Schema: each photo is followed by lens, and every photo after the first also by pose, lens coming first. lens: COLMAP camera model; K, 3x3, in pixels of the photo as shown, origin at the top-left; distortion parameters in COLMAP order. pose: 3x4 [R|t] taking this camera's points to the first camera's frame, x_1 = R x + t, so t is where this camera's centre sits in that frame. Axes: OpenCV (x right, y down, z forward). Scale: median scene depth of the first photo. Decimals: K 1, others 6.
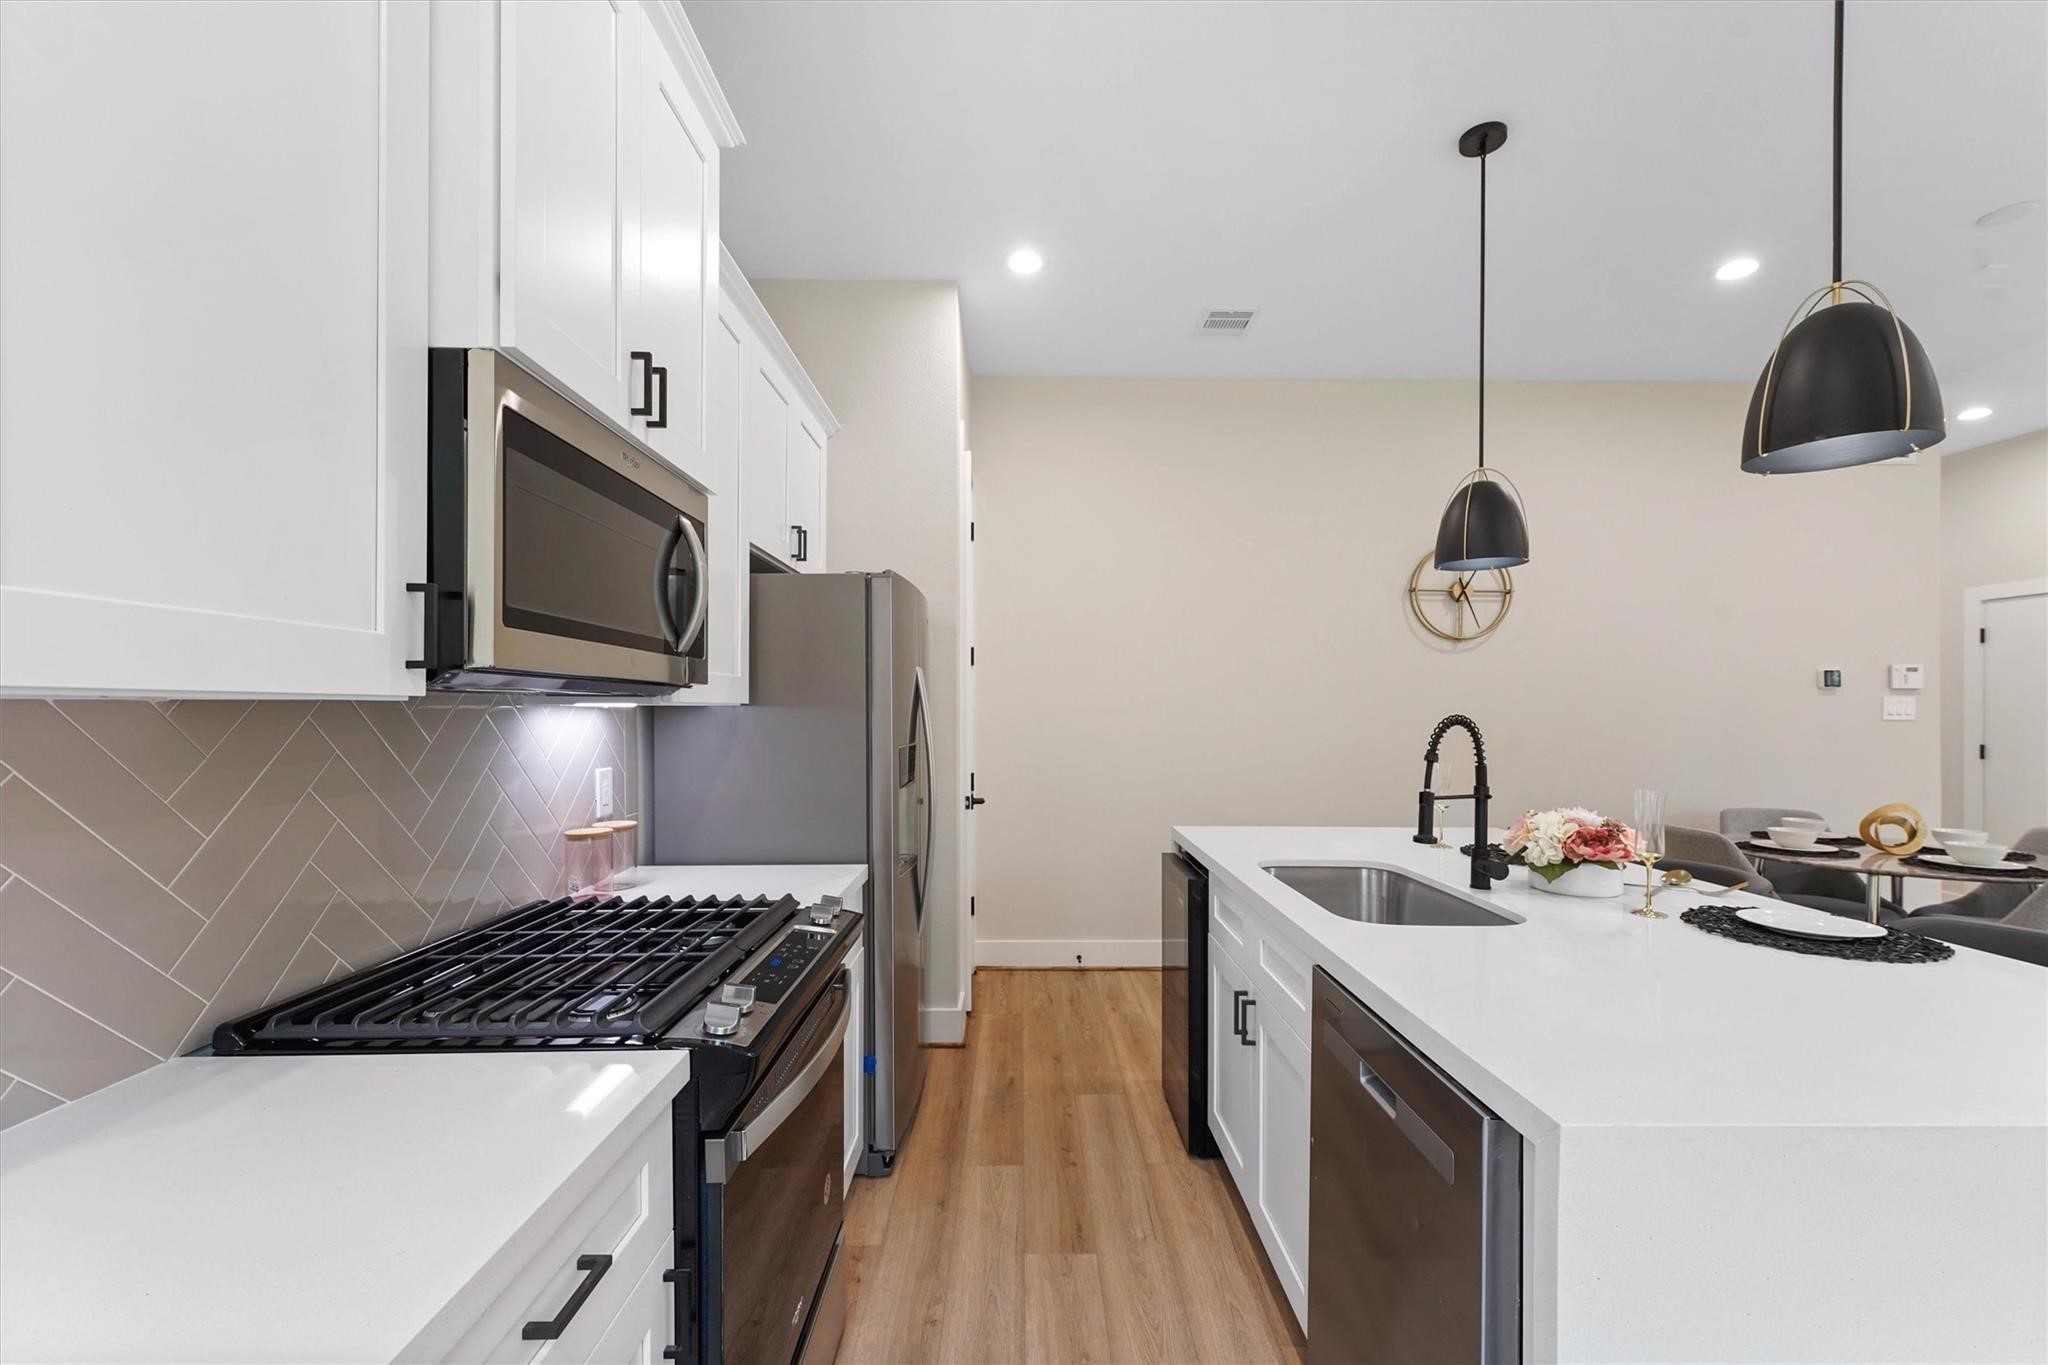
lens RADIAL K [[836.1, 0, 1023.4], [0, 836.1, 708.6], [0, 0, 1]] dist [0.000344, -0.000307]
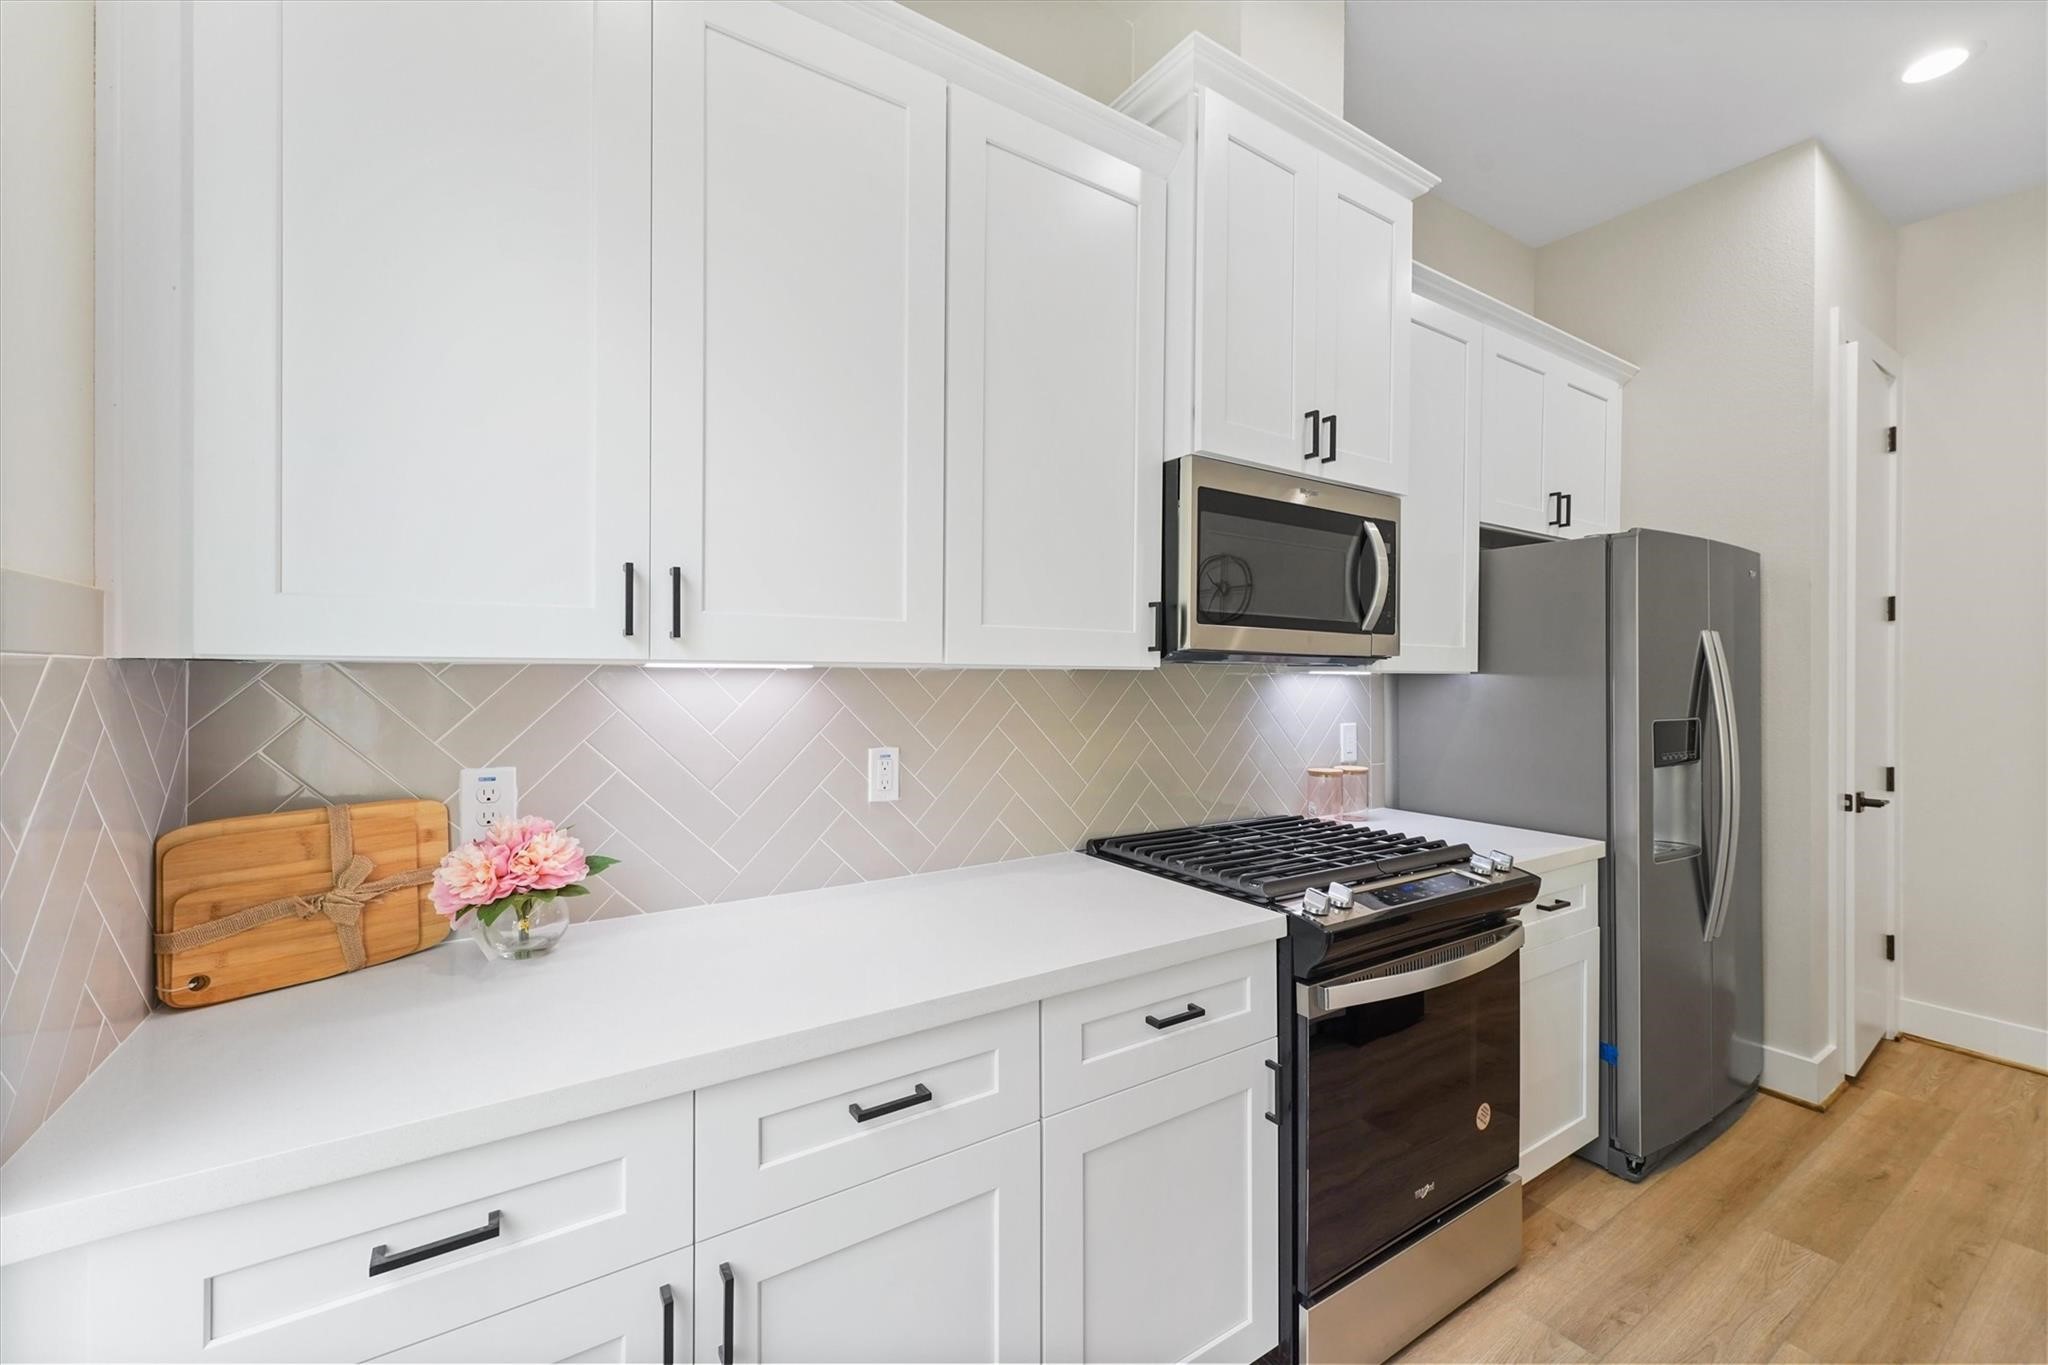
lens RADIAL K [[823.5, 0, 1024.0], [0, 823.5, 682.5], [0, 0, 1]] dist [-0.002491, -0.000484]
pose [[0.536808, 0.015461, -0.843563, 0.268712], [-0.008196, 0.999880, 0.013110, -0.001431], [0.843665, -0.000123, 0.536870, -0.066852]]
